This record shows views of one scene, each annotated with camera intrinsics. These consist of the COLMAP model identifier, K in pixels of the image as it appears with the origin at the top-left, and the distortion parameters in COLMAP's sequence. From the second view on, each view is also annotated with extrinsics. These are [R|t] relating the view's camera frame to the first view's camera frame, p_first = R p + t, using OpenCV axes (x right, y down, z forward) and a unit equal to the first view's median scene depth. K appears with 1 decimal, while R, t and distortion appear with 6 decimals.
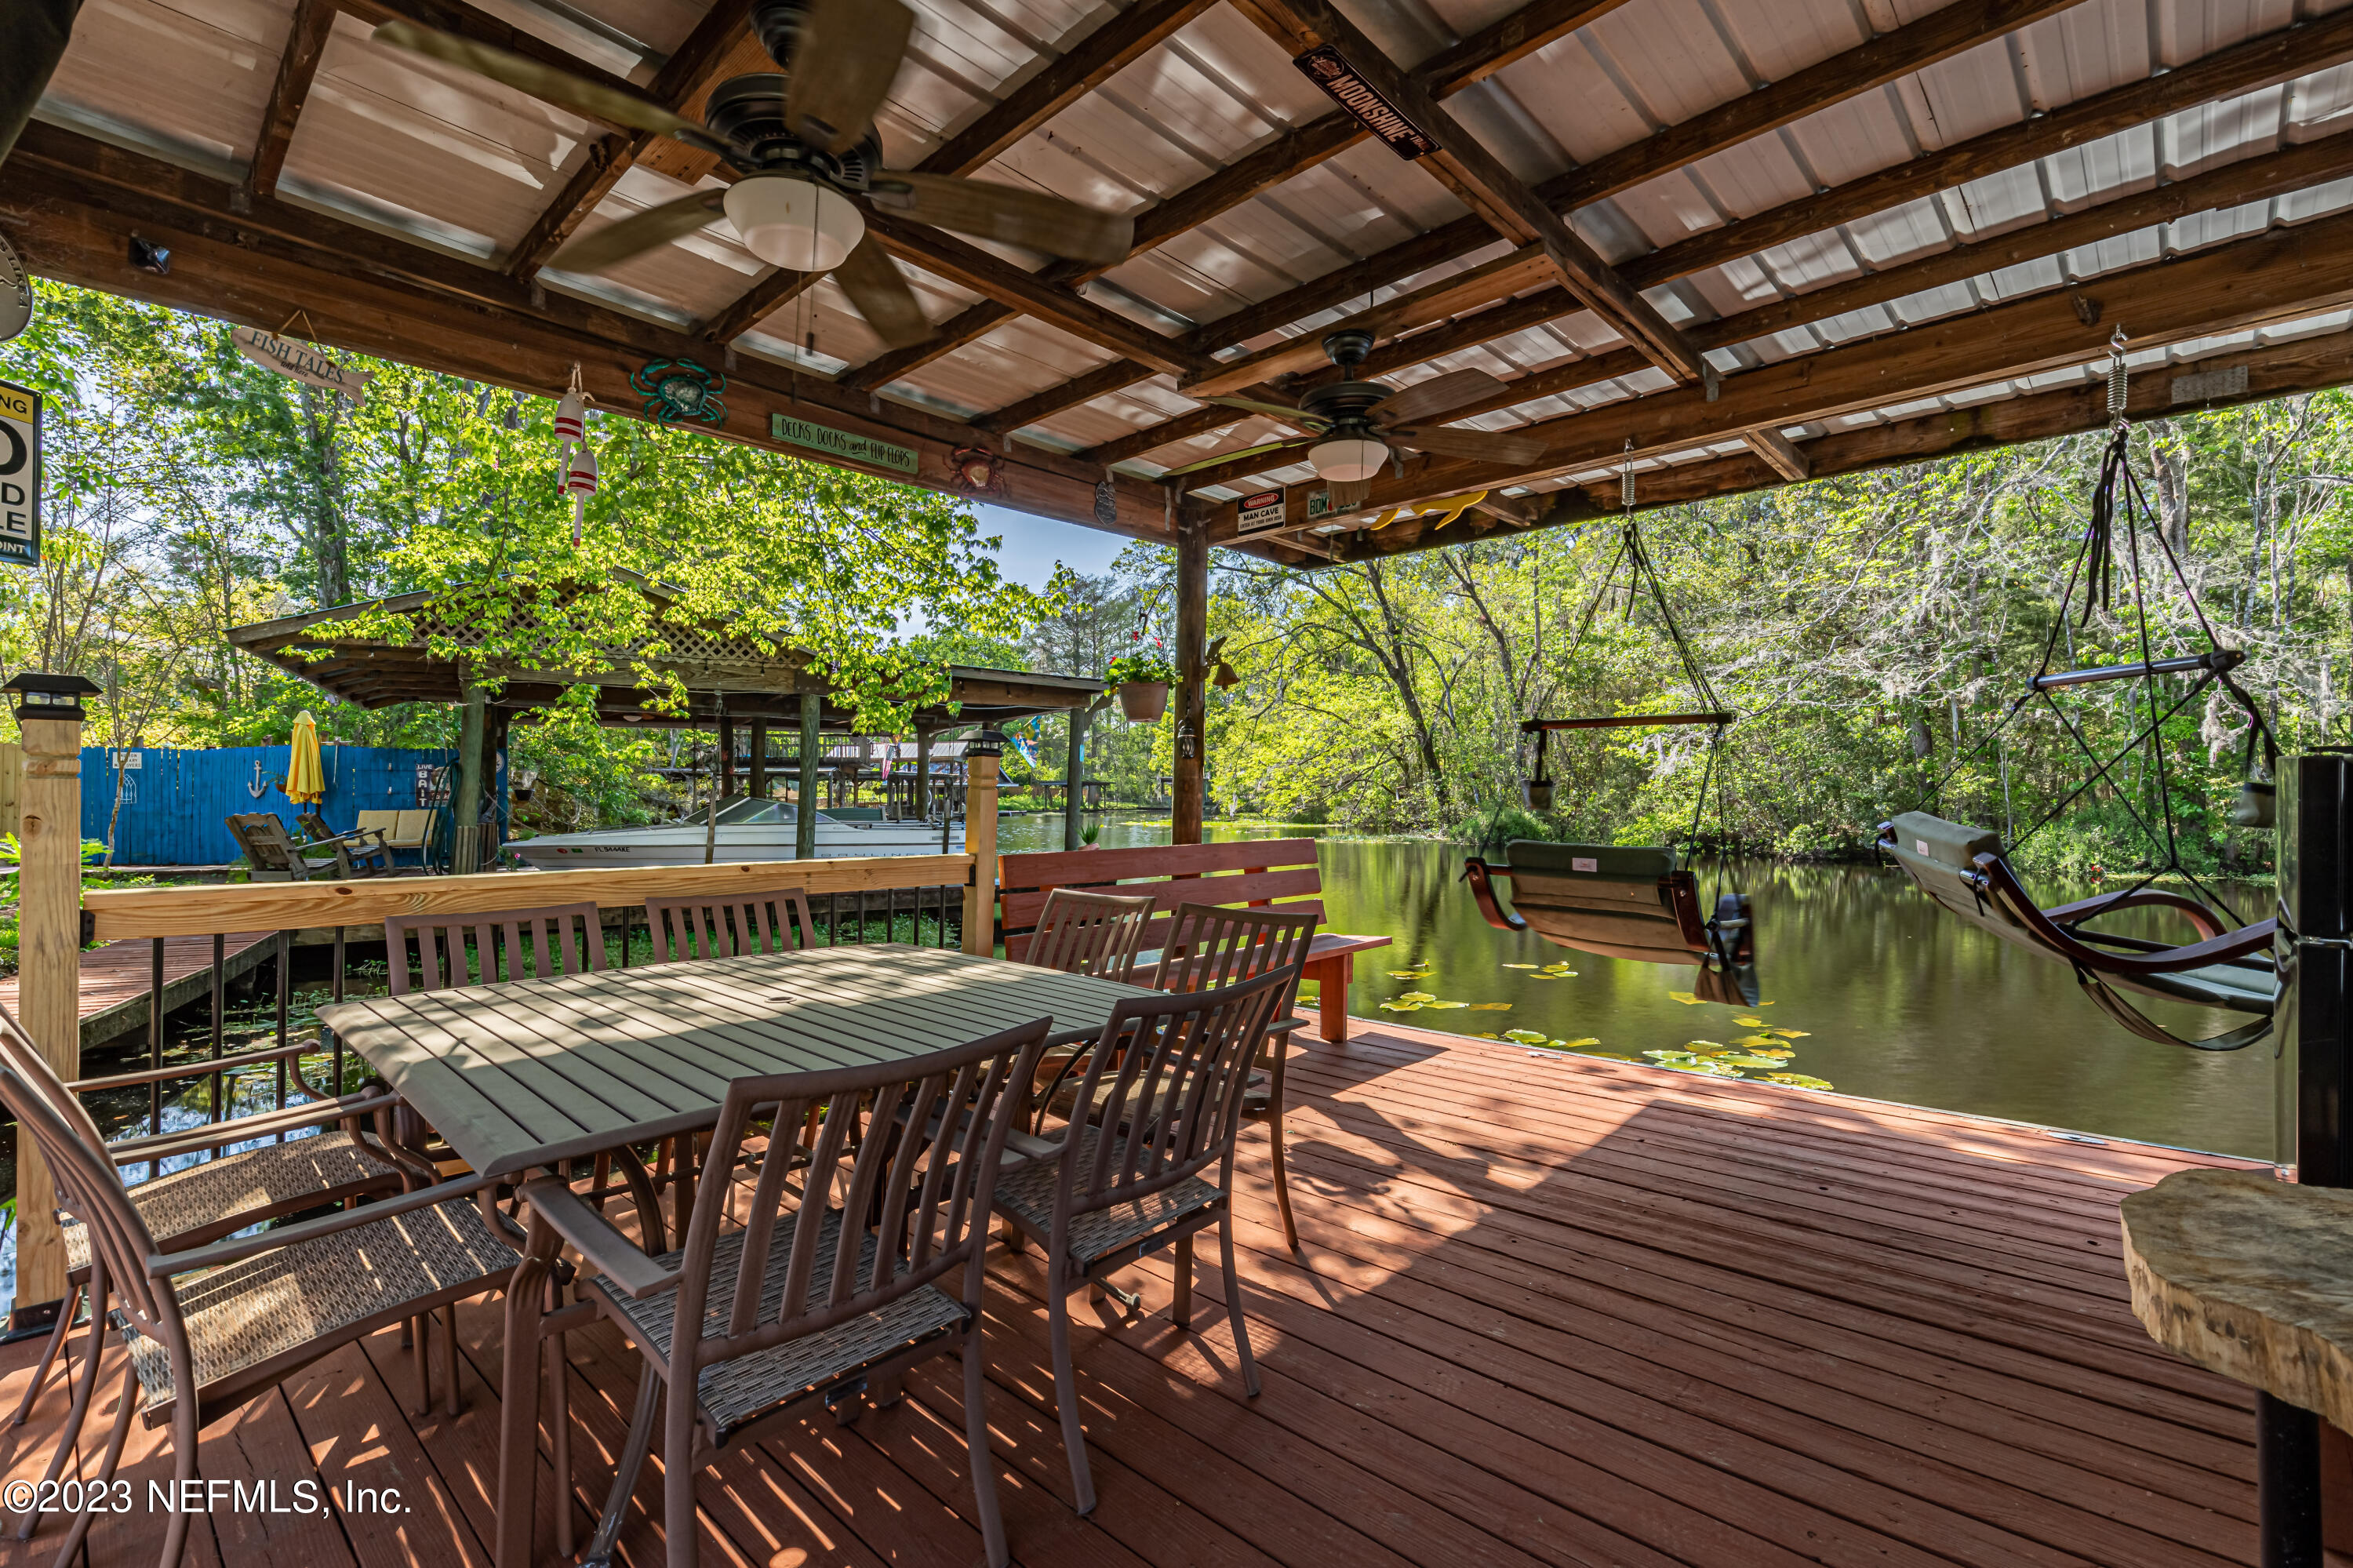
lens RADIAL K [[1062.7, 0, 1183.2], [0, 1062.7, 790.7], [0, 0, 1]] dist [0.015250, -0.004253]
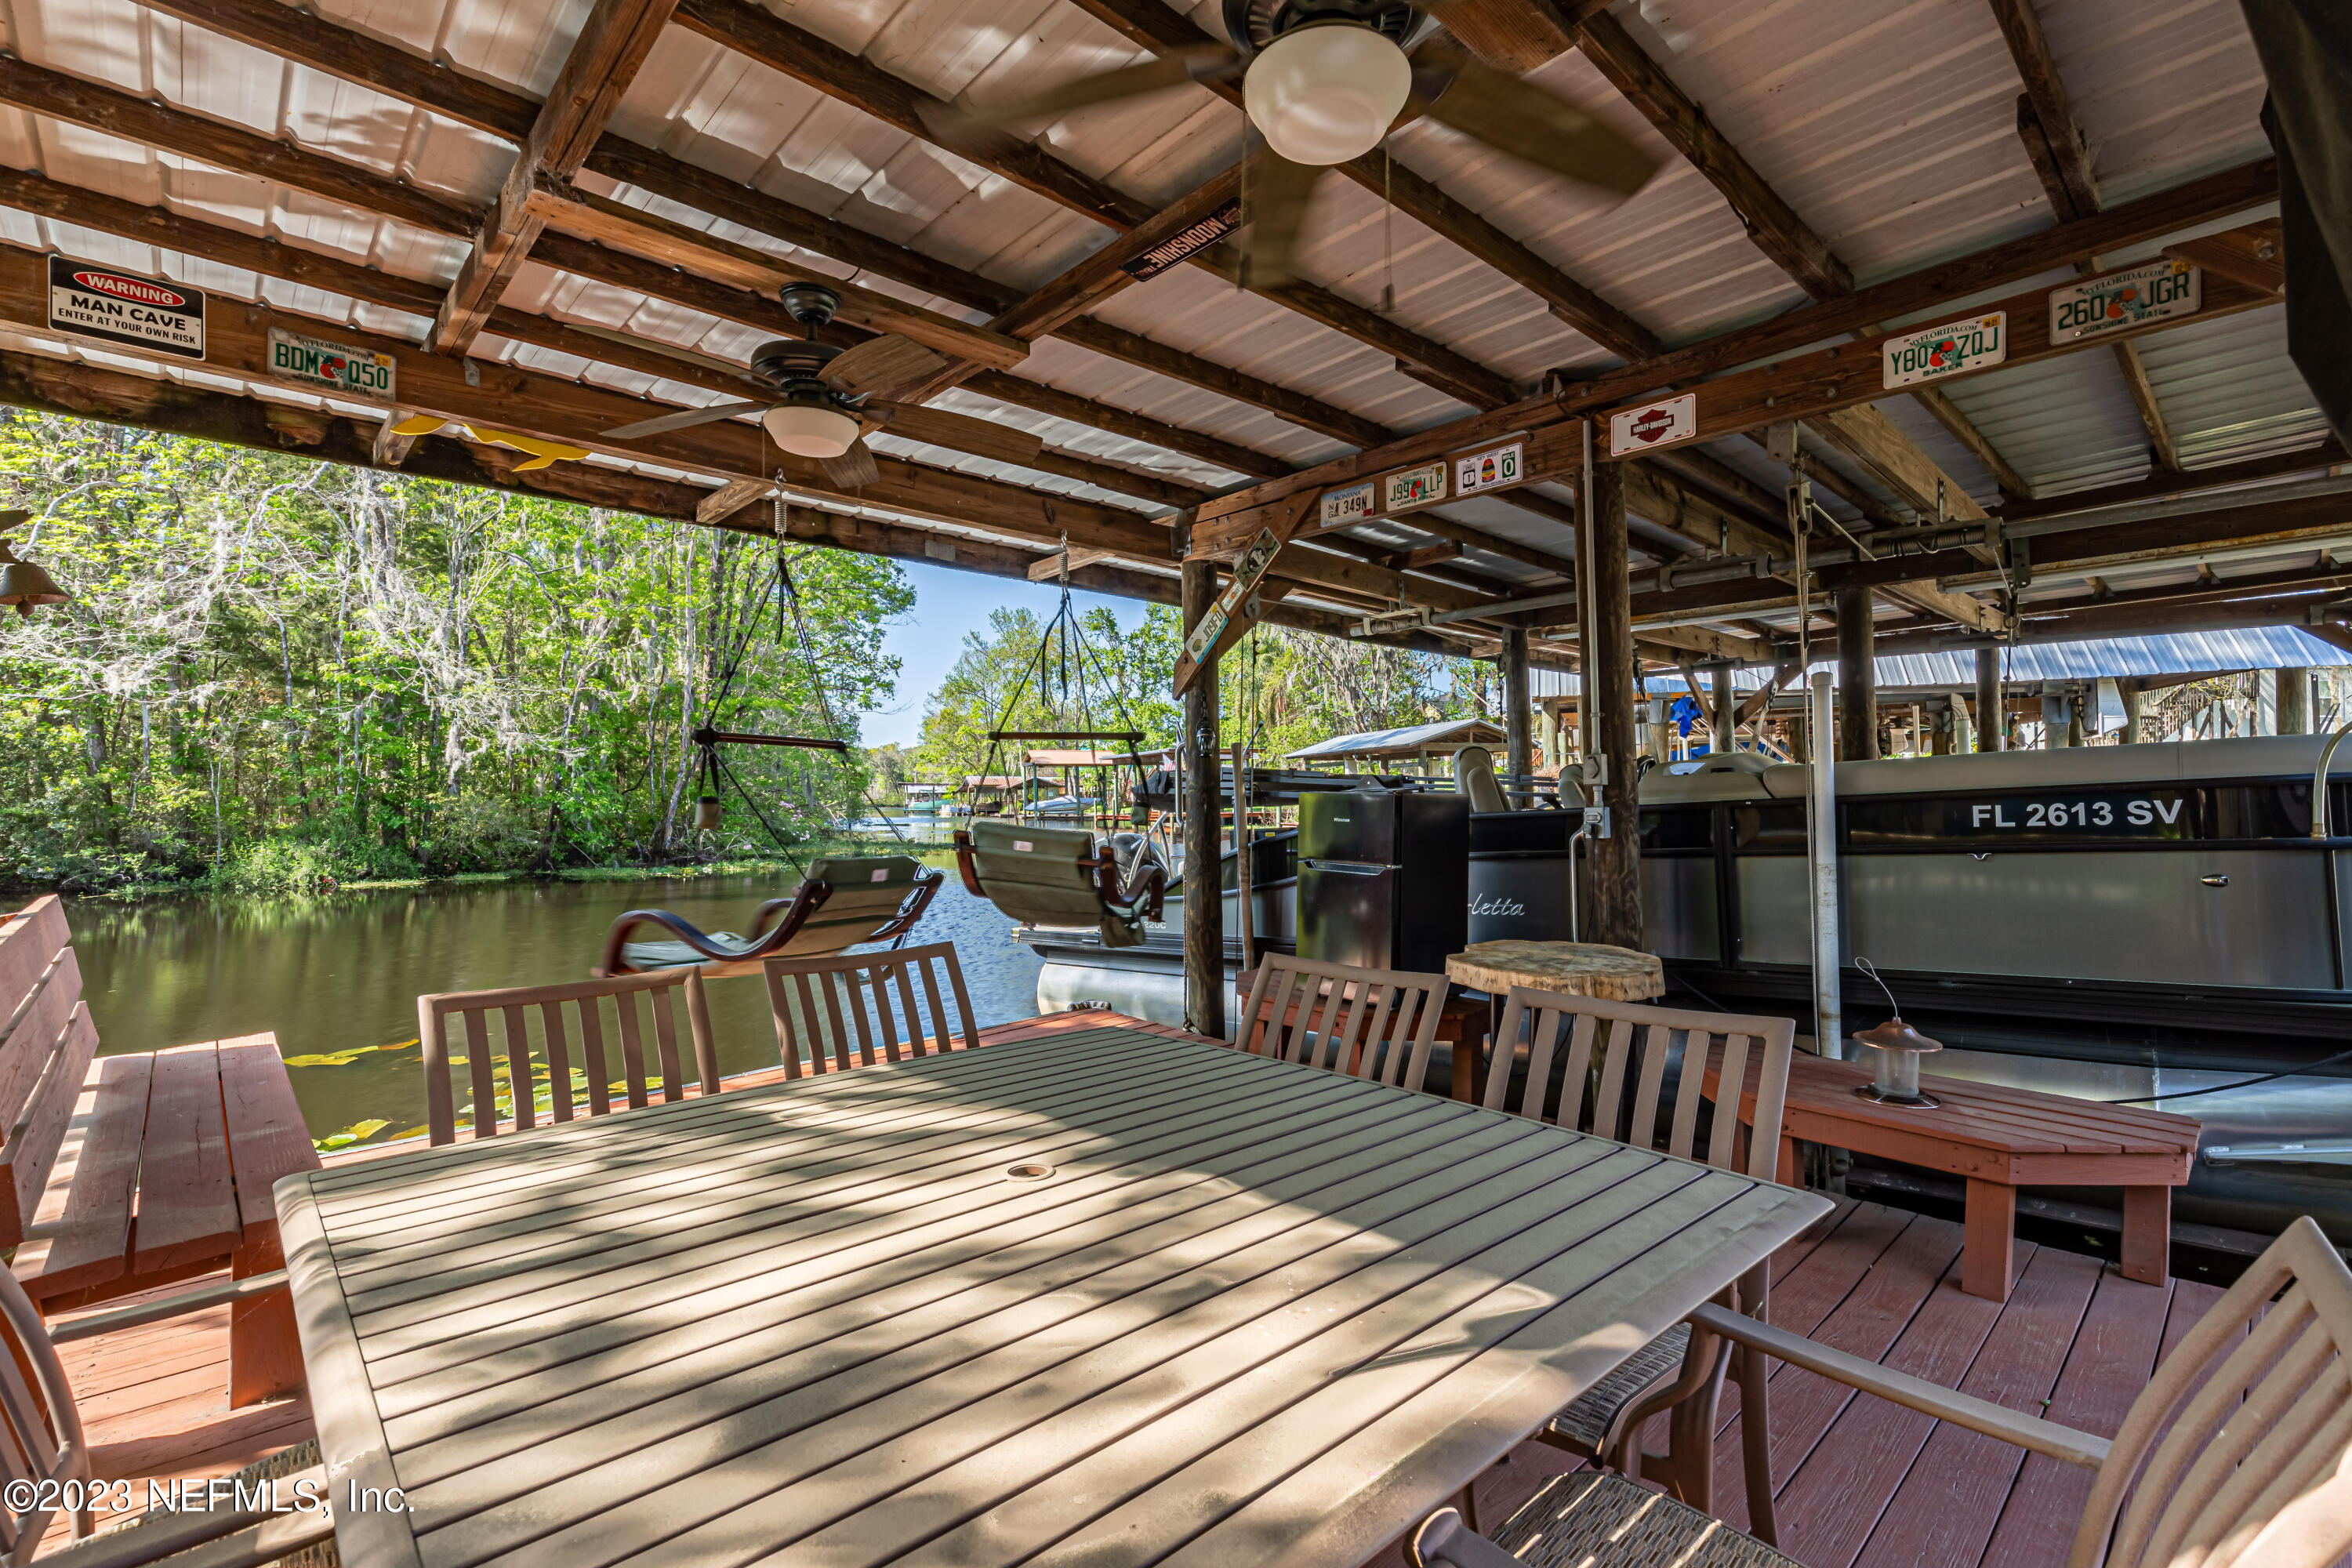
lens RADIAL K [[1062.2, 0, 1182.7], [0, 1062.2, 790.7], [0, 0, 1]] dist [0.015250, -0.004253]
pose [[0.069794, 0.012489, 0.997483, -0.115669], [0.000140, 0.999921, -0.012529, -0.000649], [-0.997561, 0.001014, 0.069787, 0.105385]]
